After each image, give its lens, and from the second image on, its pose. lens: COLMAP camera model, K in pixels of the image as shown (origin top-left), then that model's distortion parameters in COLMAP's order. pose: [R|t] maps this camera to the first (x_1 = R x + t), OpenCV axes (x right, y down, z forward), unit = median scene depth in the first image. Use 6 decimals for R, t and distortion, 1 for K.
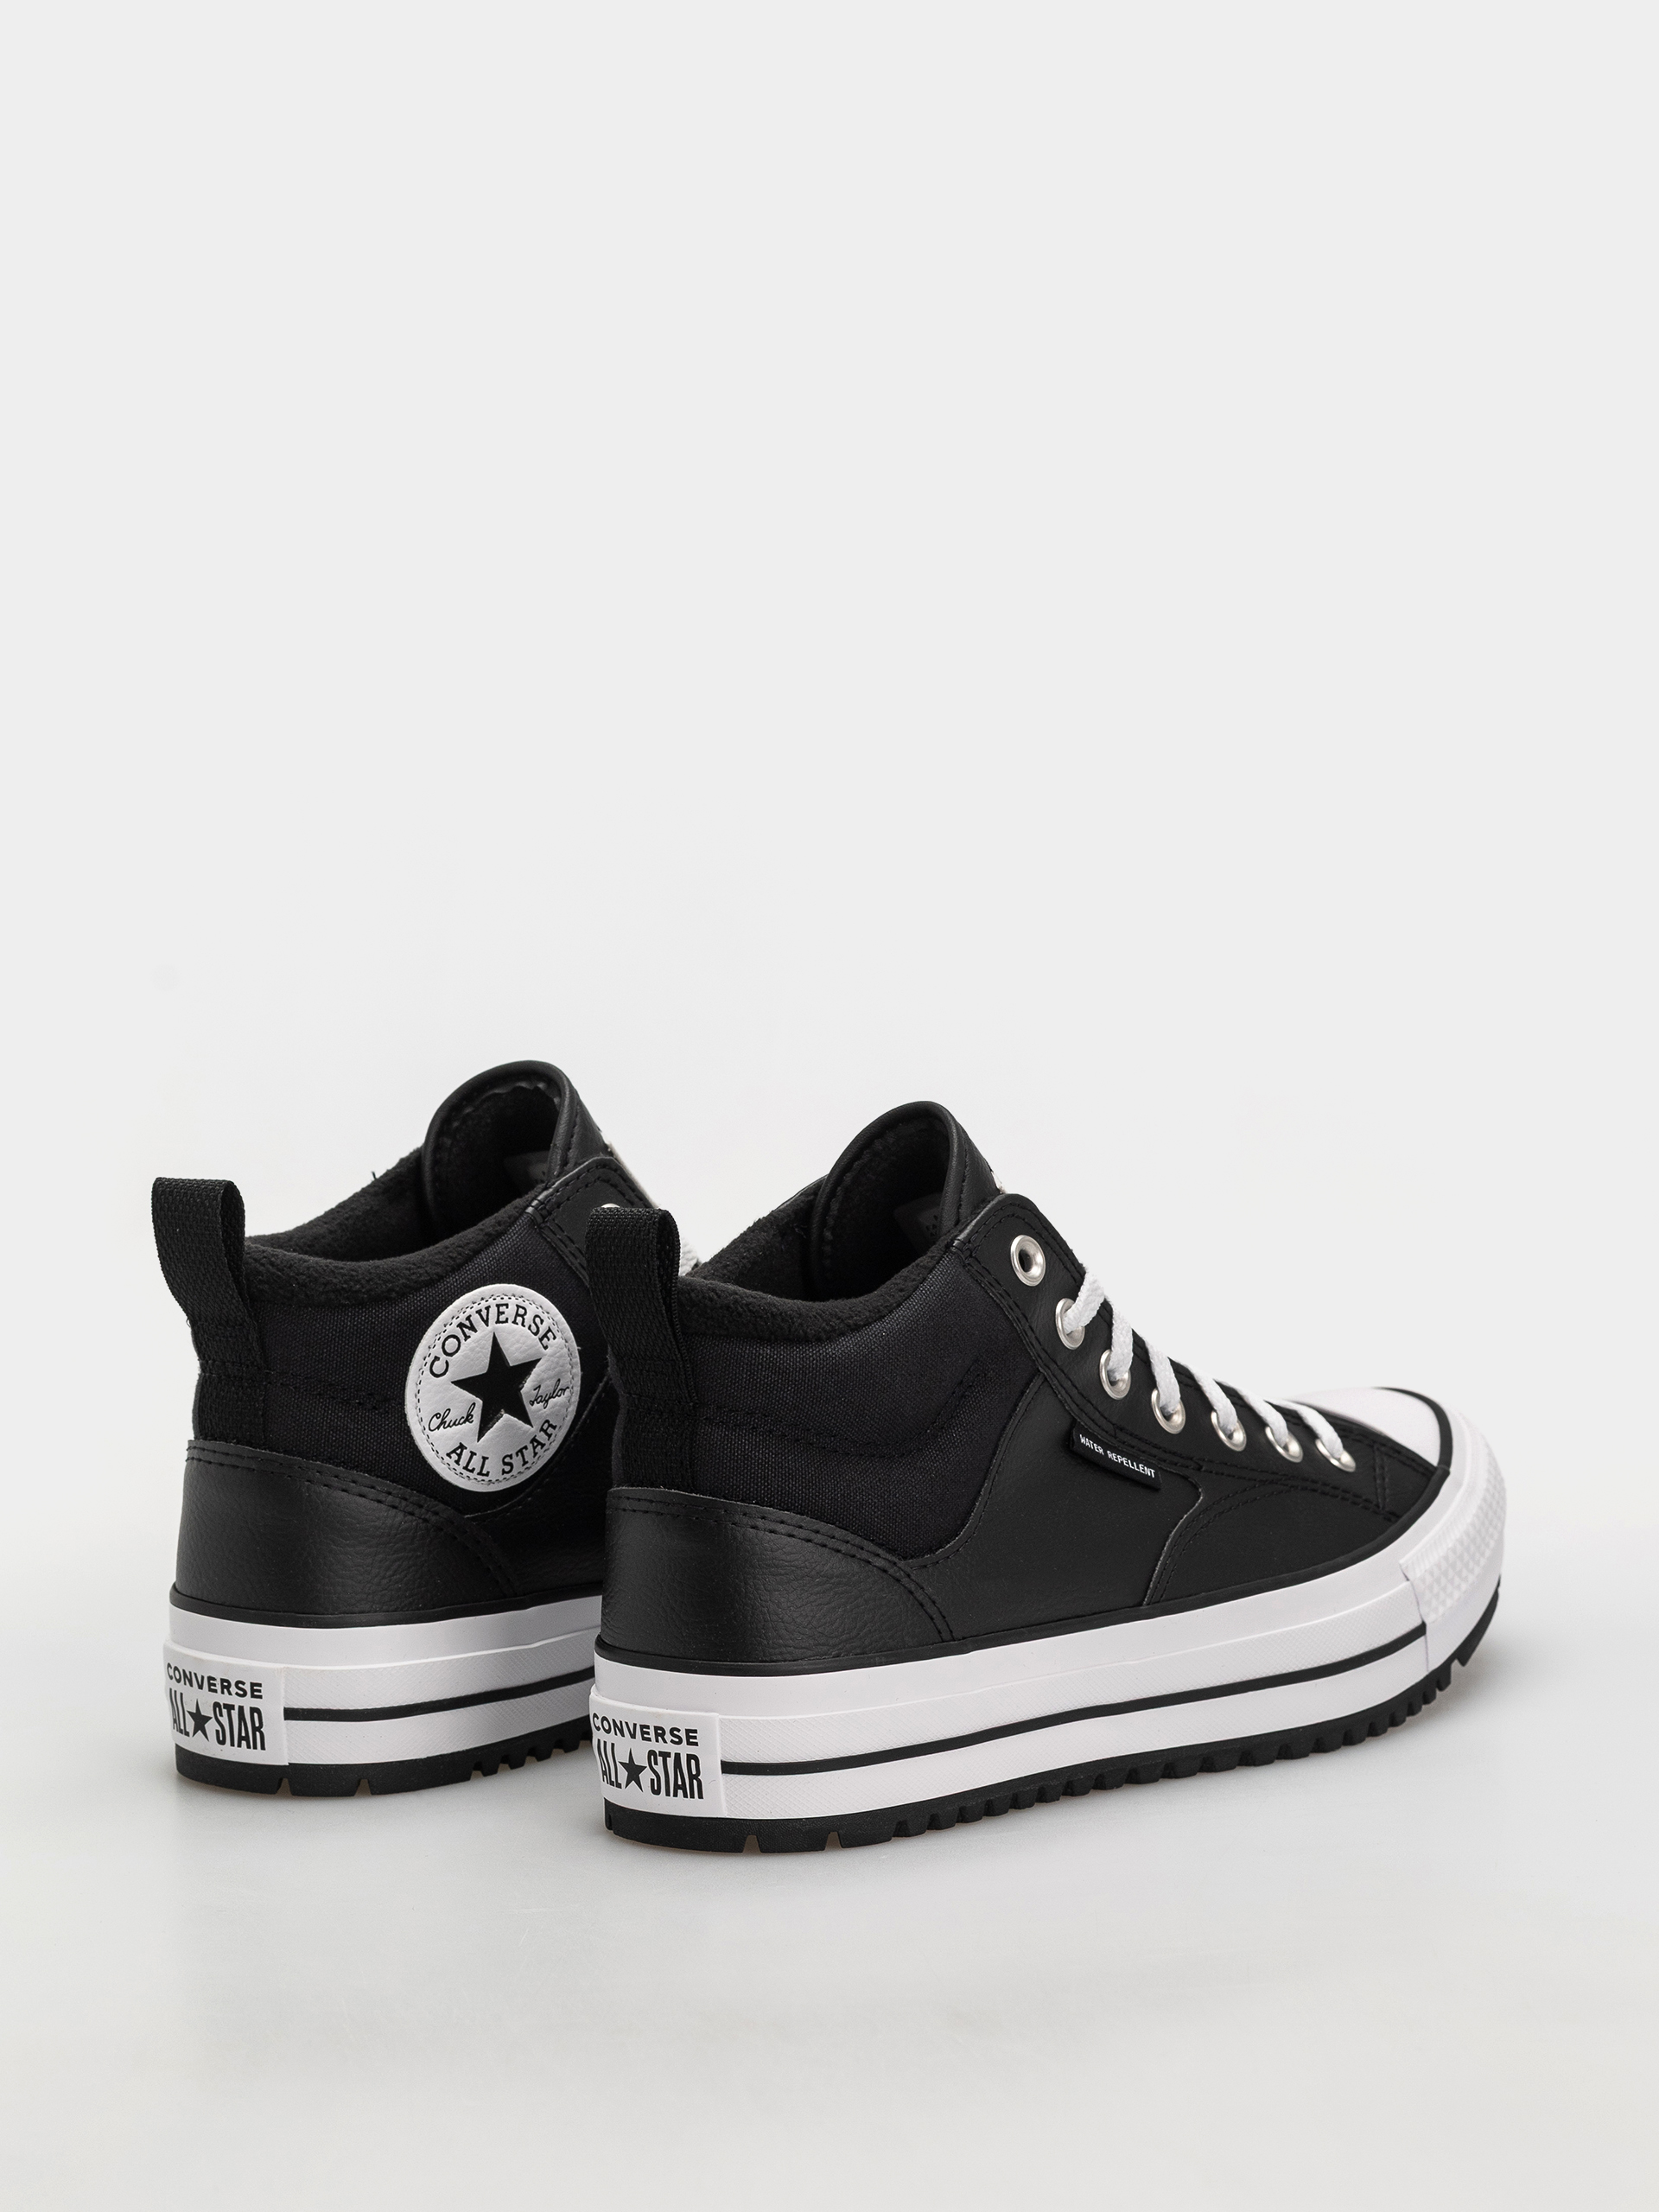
lens RADIAL K [[6444.8, 0, 829.2], [0, 6444.8, 1105.0], [0, 0, 1]] dist [0.019007, 0.000000]
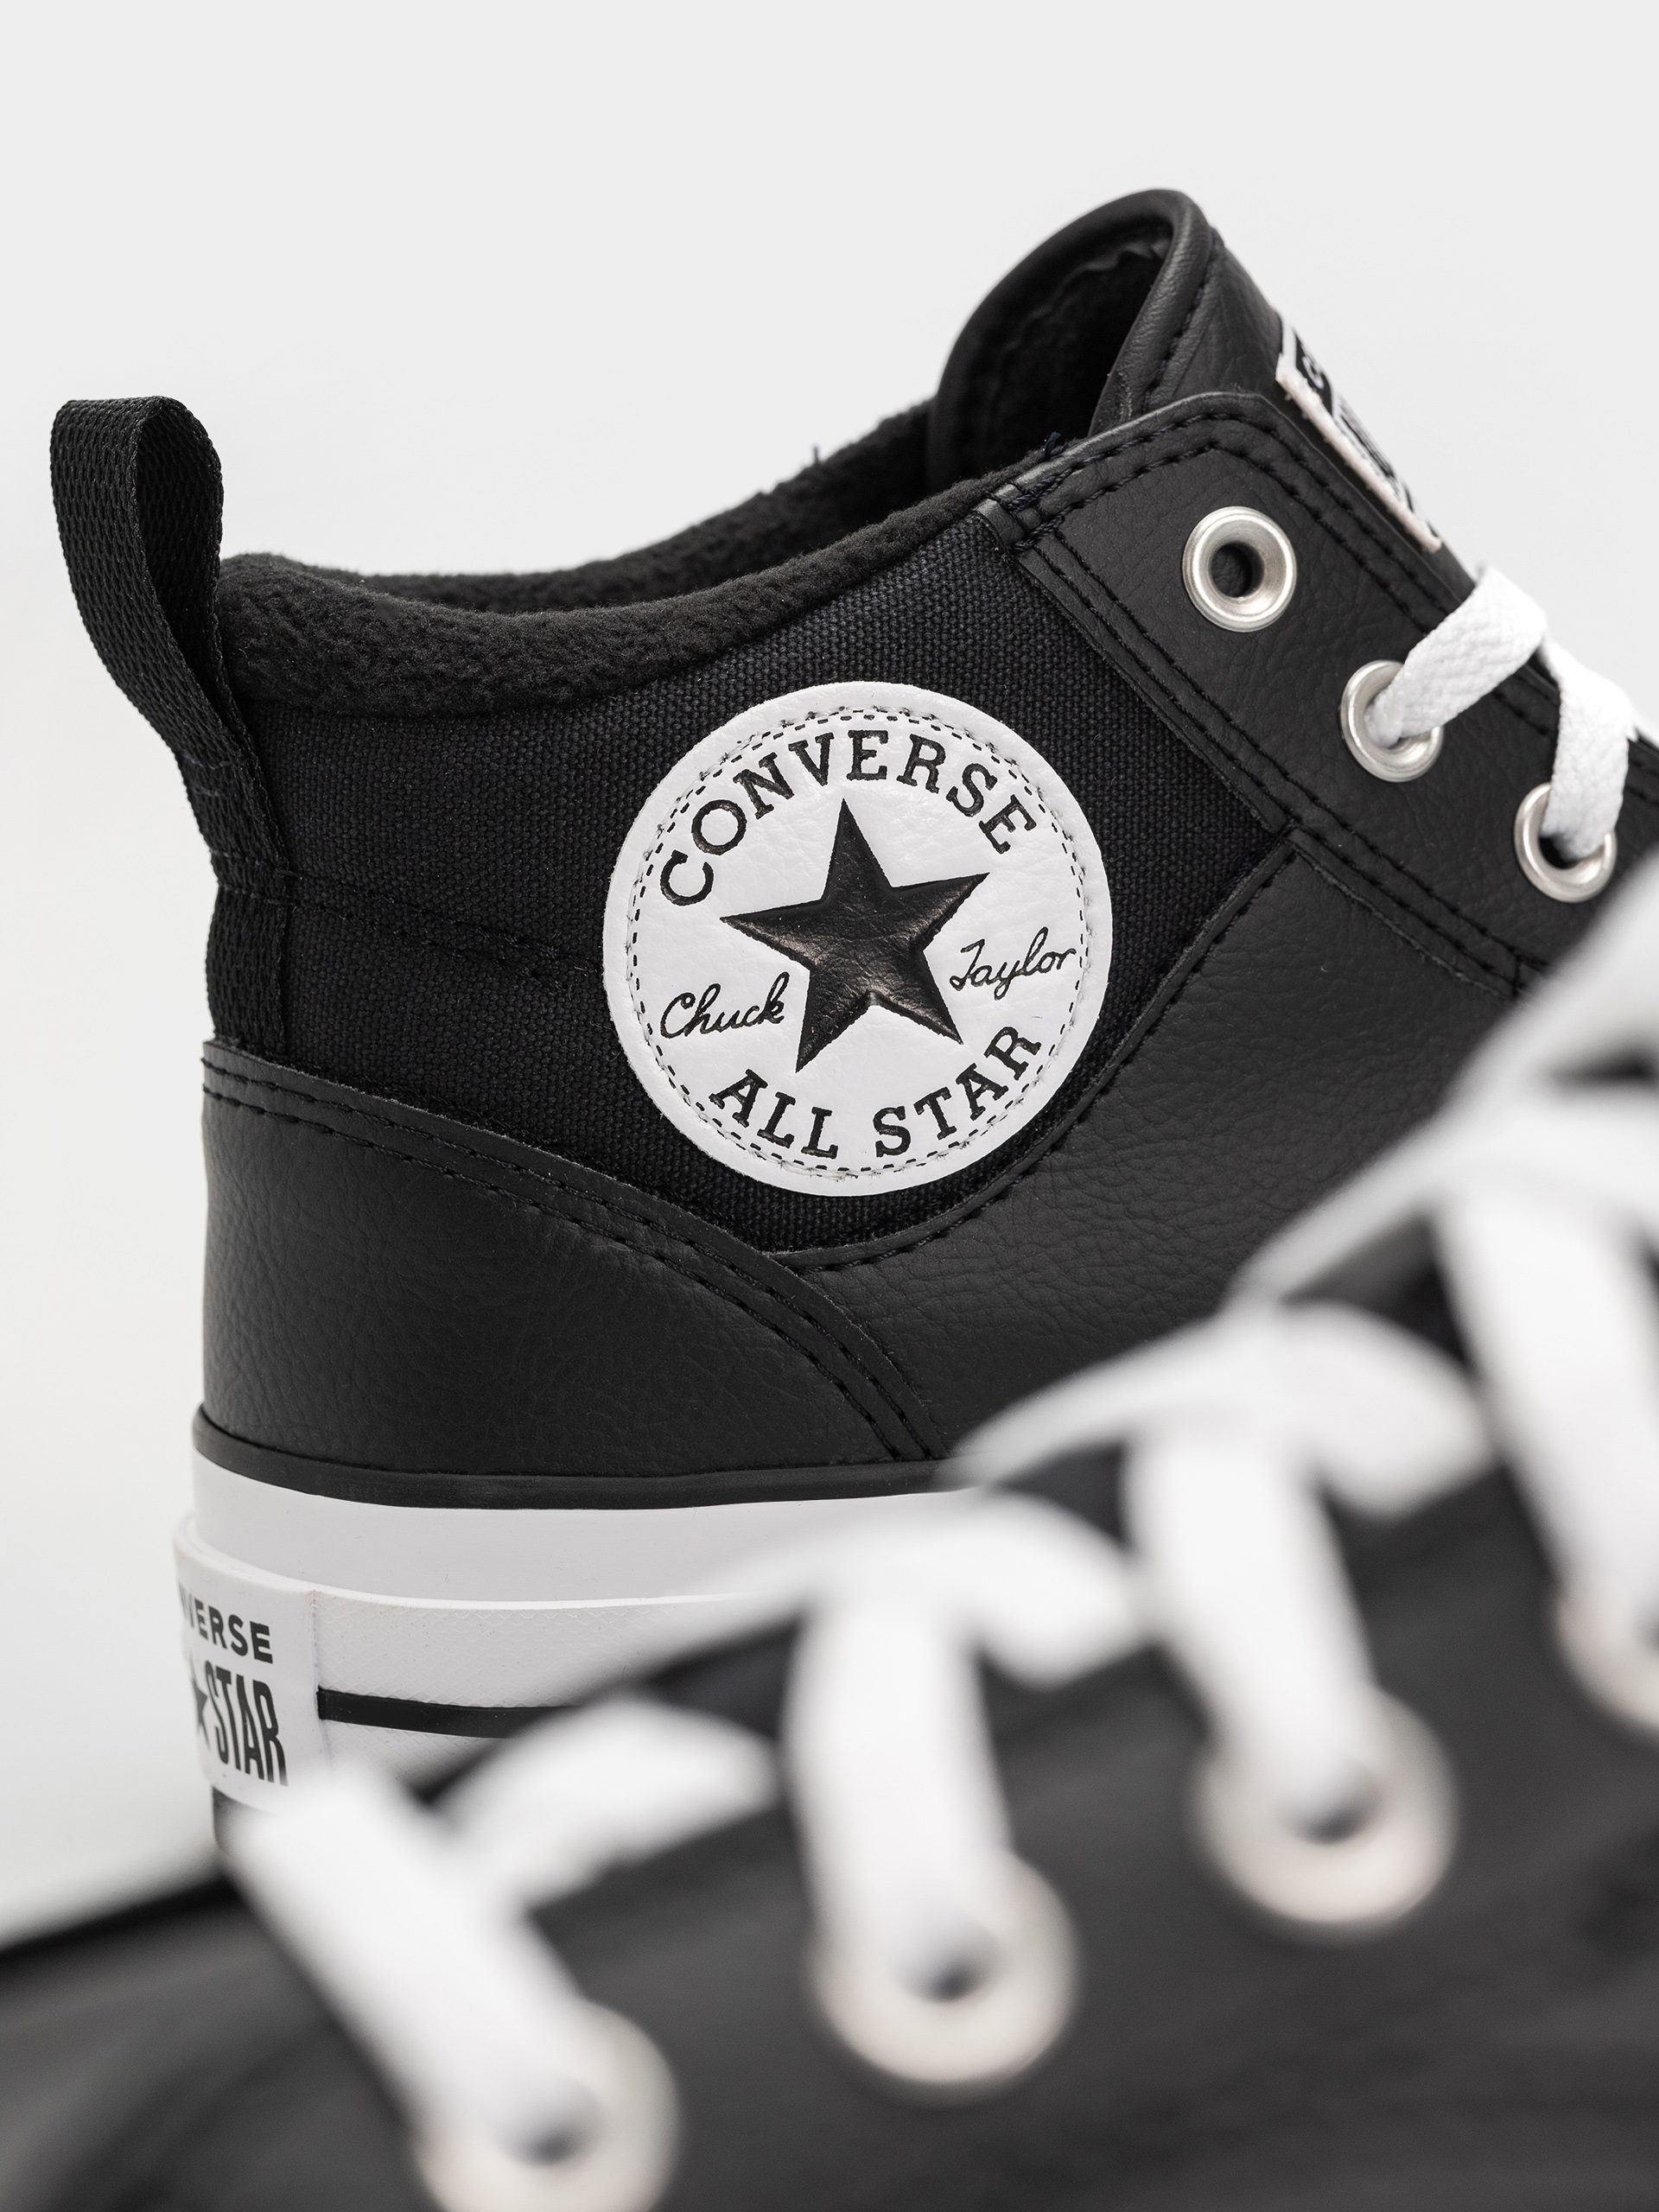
lens RADIAL K [[6444.8, 0, 828.9], [0, 6444.8, 1107.9], [0, 0, 1]] dist [0.019007, 0.000000]
pose [[0.919738, 0.044777, -0.389971, 0.105061], [-0.029965, 0.998583, 0.043988, 0.036744], [0.391388, -0.028772, 0.919776, 0.629131]]
